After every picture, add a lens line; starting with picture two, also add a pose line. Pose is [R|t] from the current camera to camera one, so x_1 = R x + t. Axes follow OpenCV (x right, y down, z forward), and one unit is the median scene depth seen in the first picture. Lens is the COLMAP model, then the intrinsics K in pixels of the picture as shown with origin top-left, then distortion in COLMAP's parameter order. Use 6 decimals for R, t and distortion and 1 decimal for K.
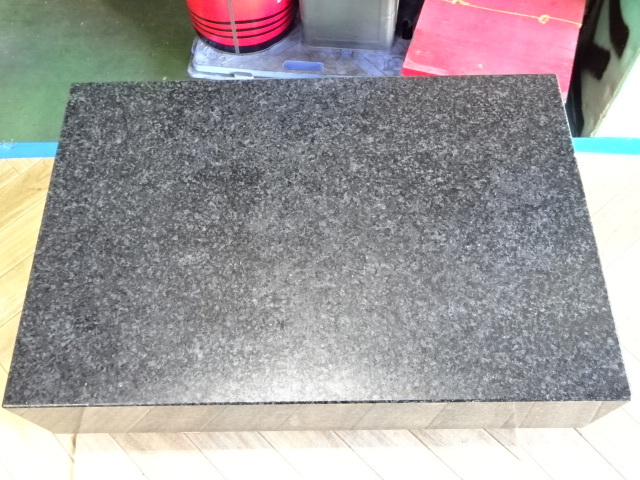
lens RADIAL K [[632.5, 0, 319.9], [0, 632.5, 240.7], [0, 0, 1]] dist [-0.000592, 0.000000]
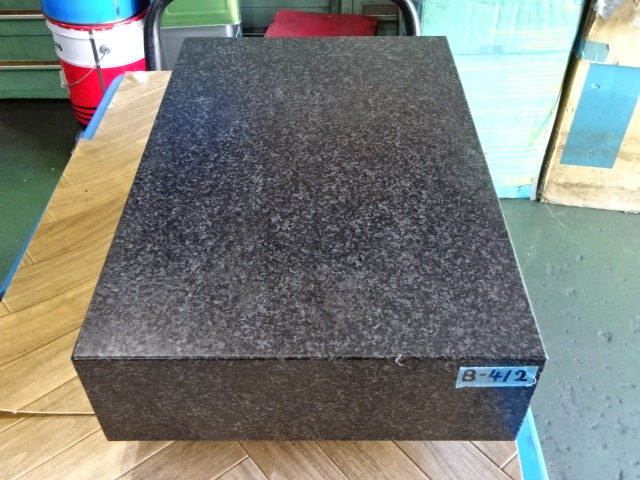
lens RADIAL K [[632.5, 0, 320.8], [0, 632.5, 240.2], [0, 0, 1]] dist [-0.000592, 0.000000]
pose [[-0.008139, 0.699921, -0.714174, 0.857198], [-0.884868, 0.327622, 0.331168, -0.348913], [0.465771, 0.634645, 0.616671, 0.429031]]
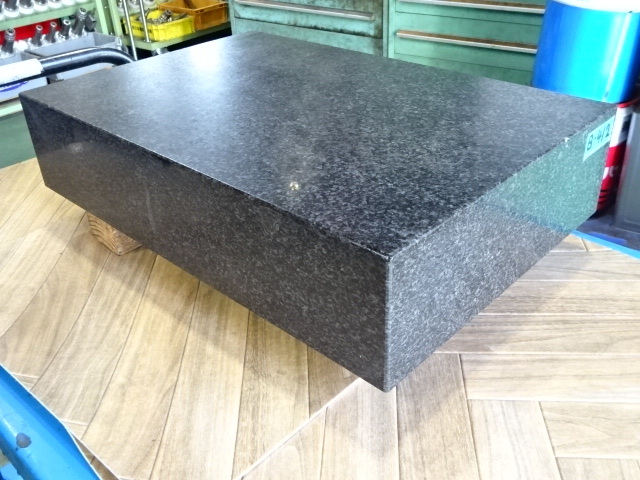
lens RADIAL K [[632.5, 0, 320.3], [0, 632.5, 239.7], [0, 0, 1]] dist [-0.000592, 0.000000]
pose [[0.721250, 0.355233, -0.594649, 0.741163], [-0.603453, 0.743710, -0.287648, 0.423537], [0.340064, 0.566309, 0.750767, 0.333493]]
